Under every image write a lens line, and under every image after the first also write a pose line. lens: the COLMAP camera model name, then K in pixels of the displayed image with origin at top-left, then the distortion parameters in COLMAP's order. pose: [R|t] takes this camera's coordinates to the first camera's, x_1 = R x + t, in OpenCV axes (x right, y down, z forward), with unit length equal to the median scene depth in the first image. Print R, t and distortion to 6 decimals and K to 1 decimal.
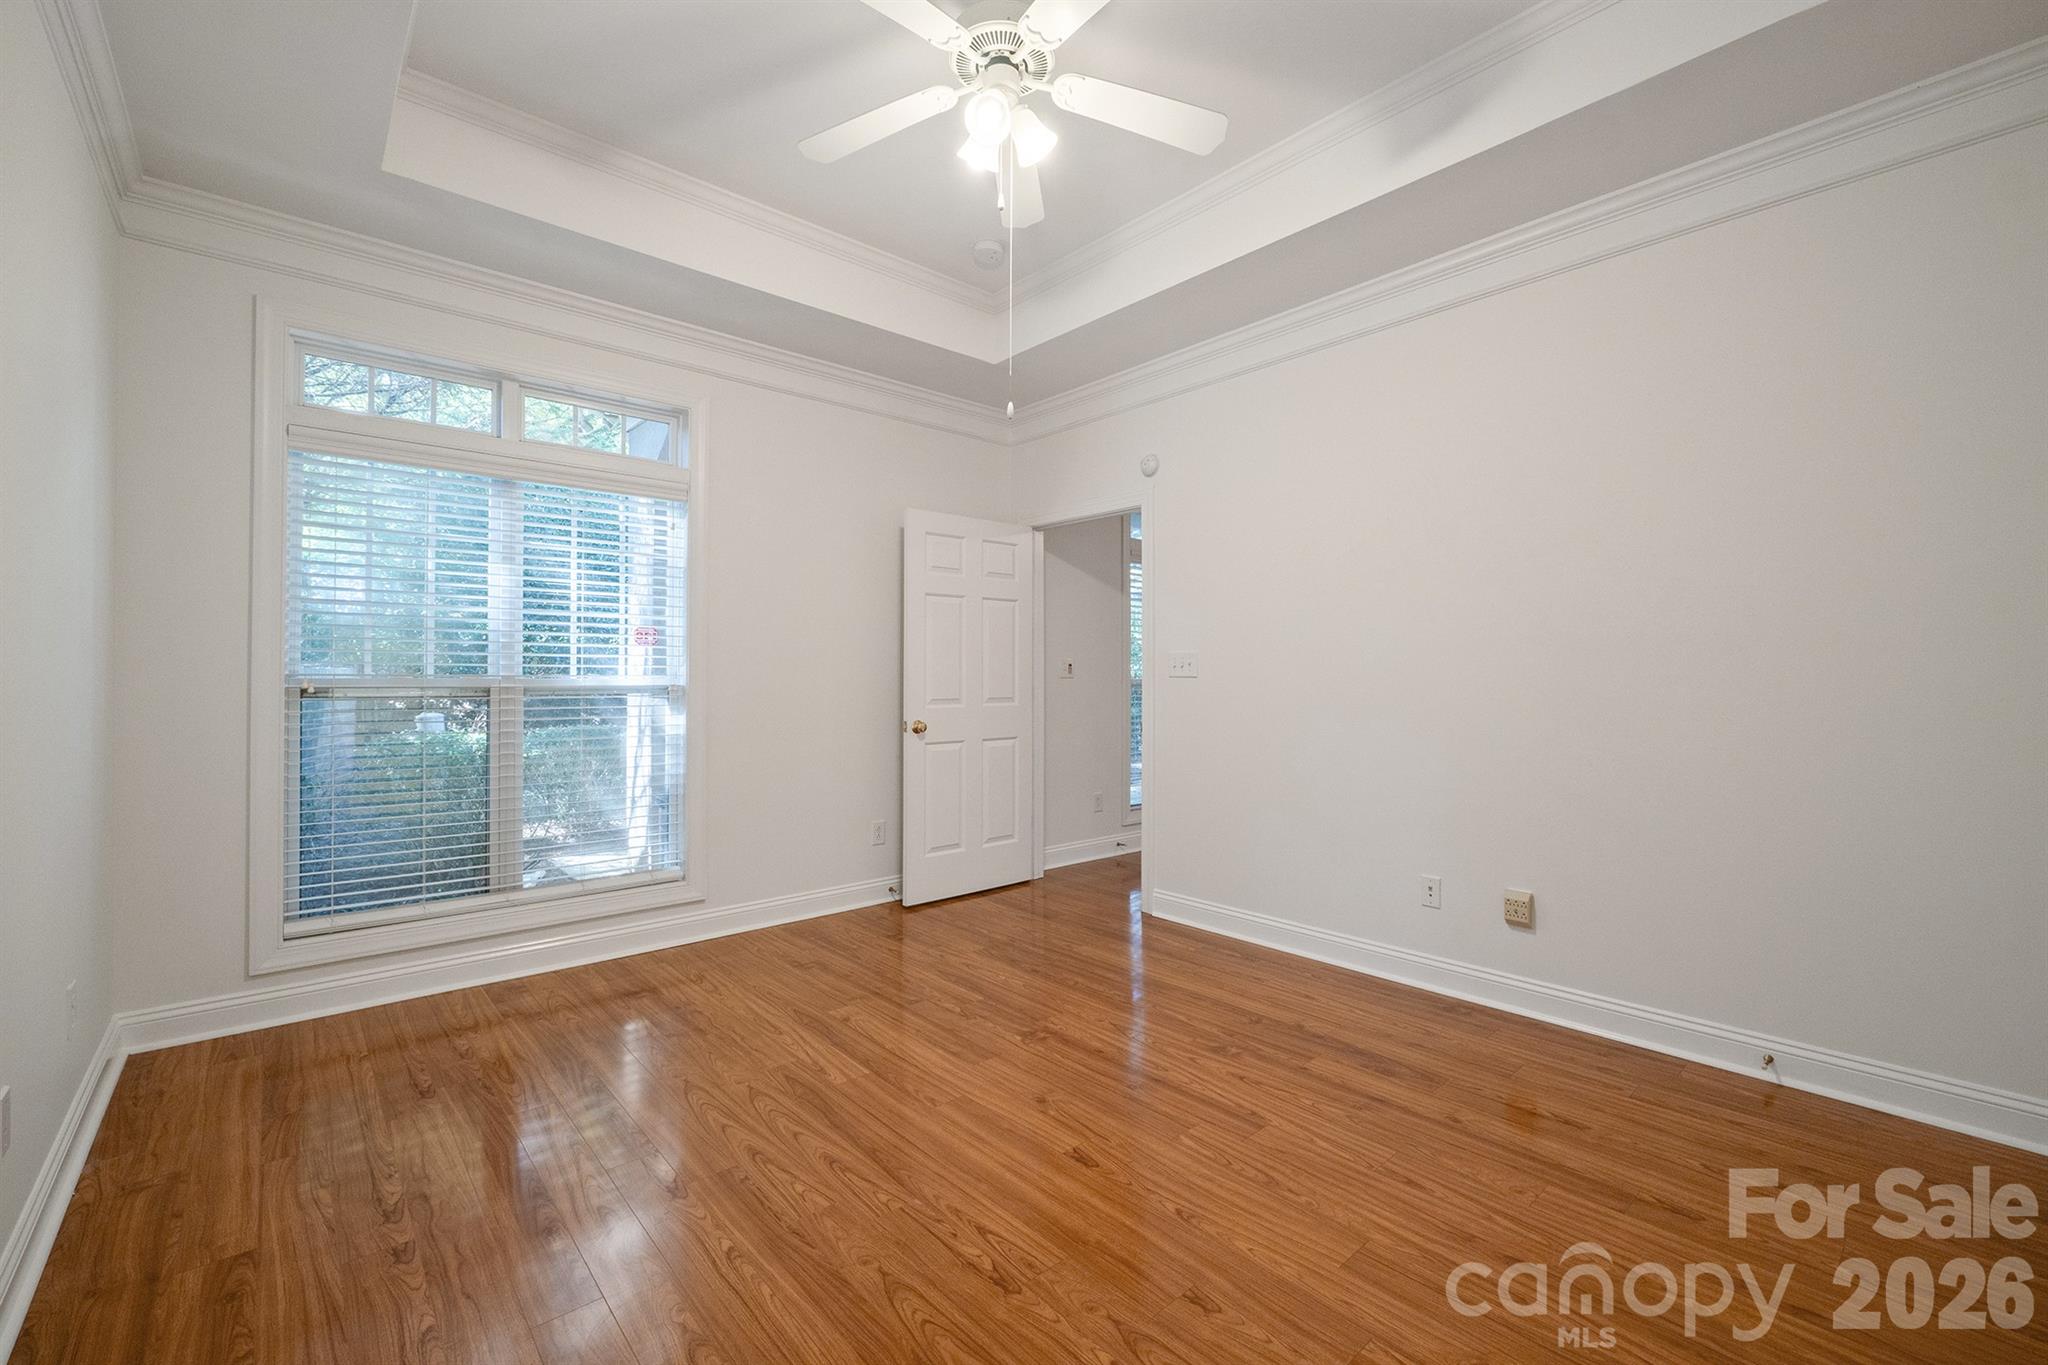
lens RADIAL K [[855.7, 0, 1028.8], [0, 855.7, 663.3], [0, 0, 1]] dist [-0.005862, -0.000167]
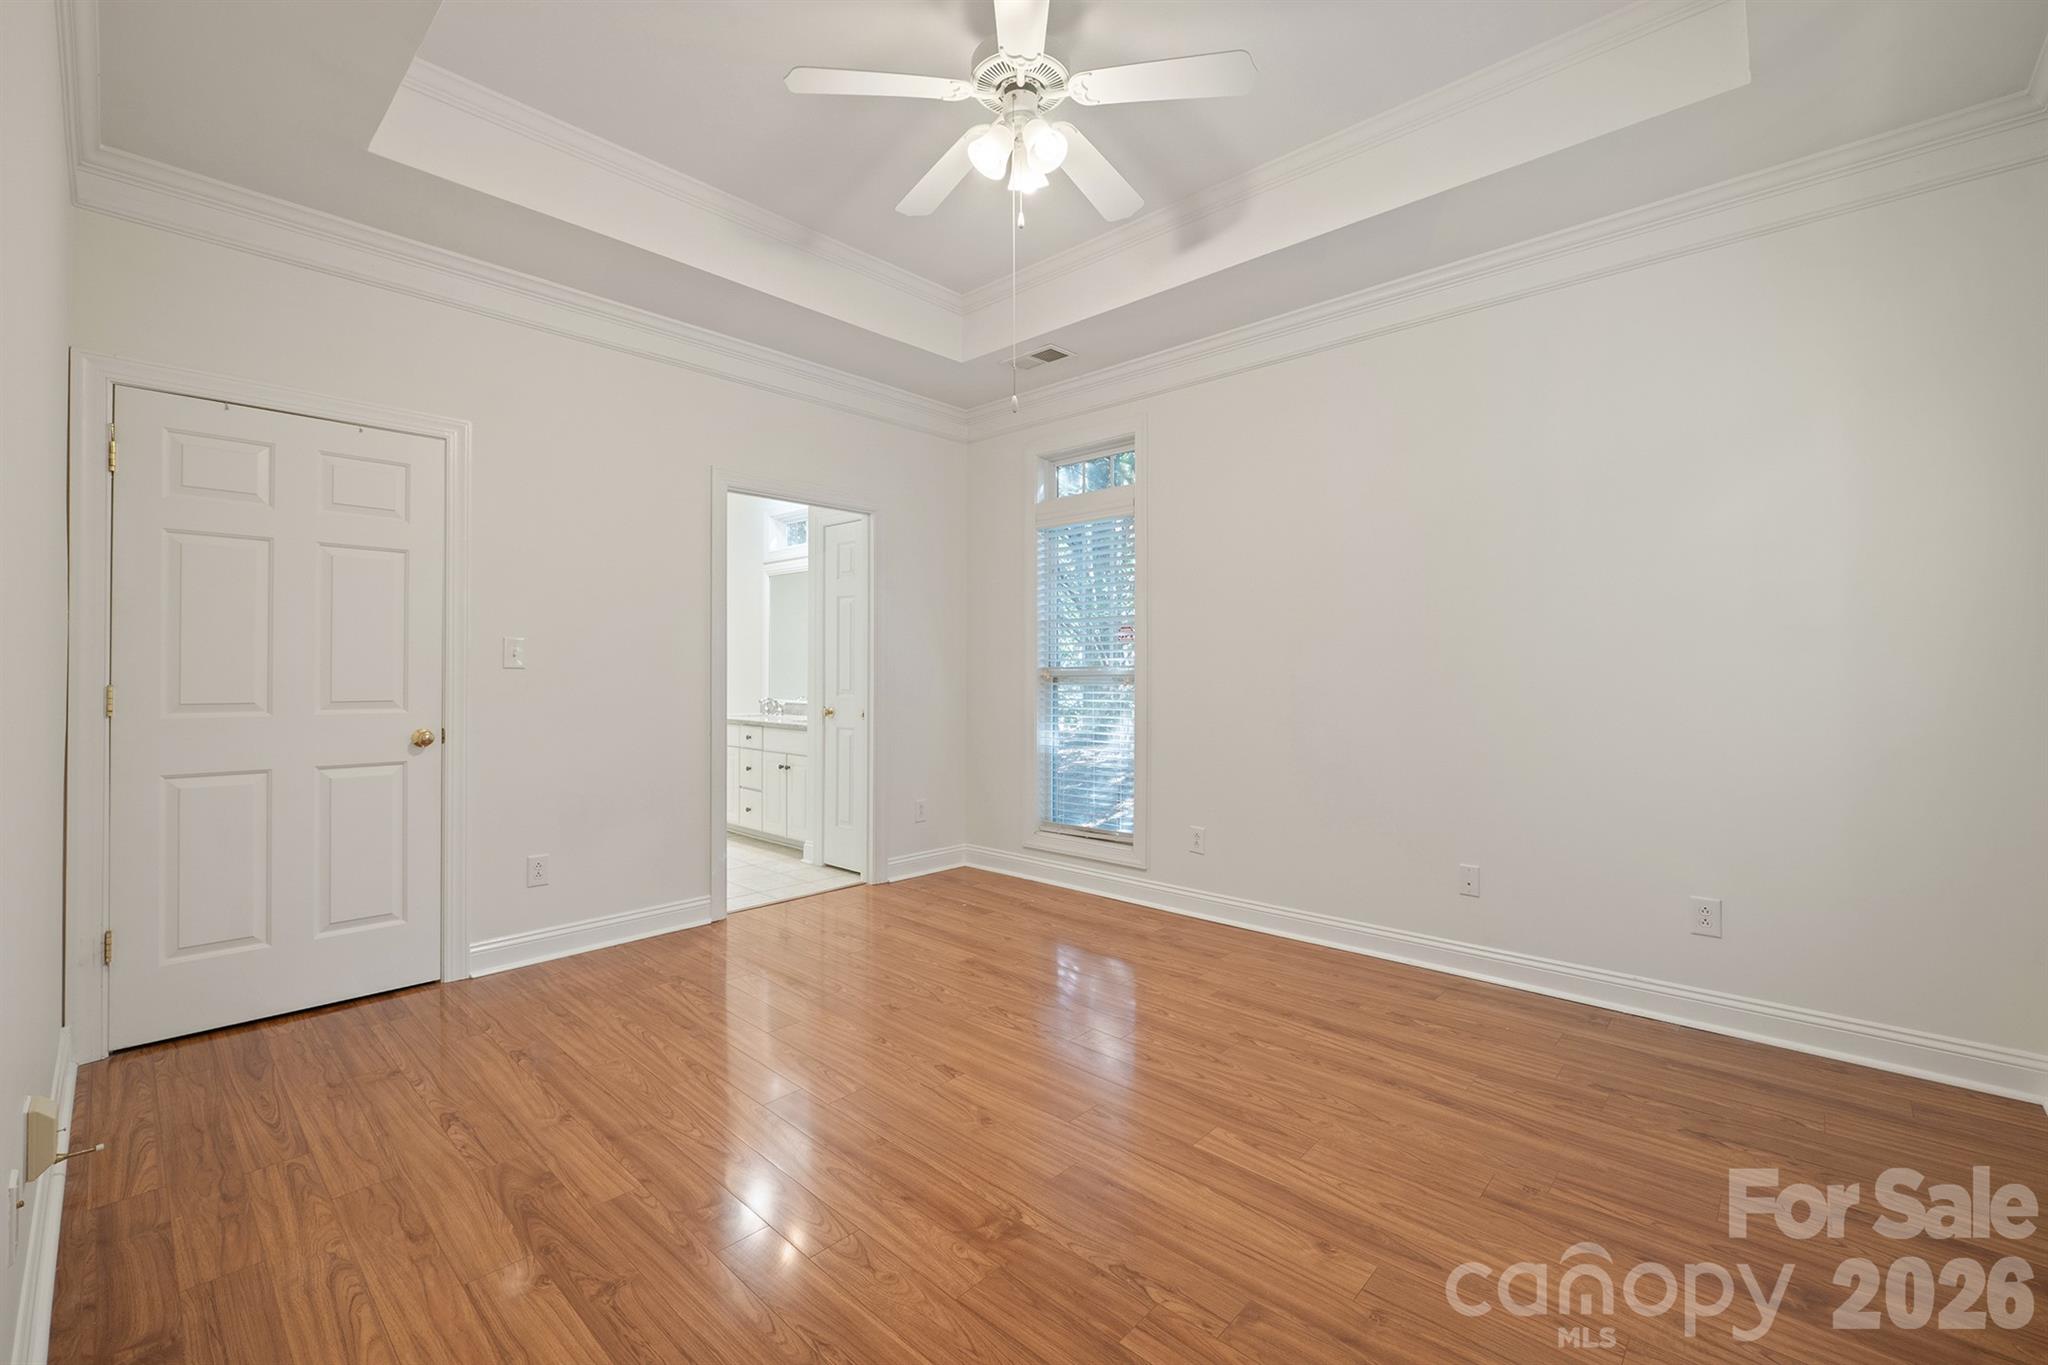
lens RADIAL K [[855.7, 0, 1028.8], [0, 855.7, 663.3], [0, 0, 1]] dist [-0.005862, -0.000167]
pose [[-0.995111, 0.000495, -0.098759, 0.059342], [0.002812, 0.999724, -0.023325, 0.031979], [0.098720, -0.023489, -0.994838, 1.950484]]
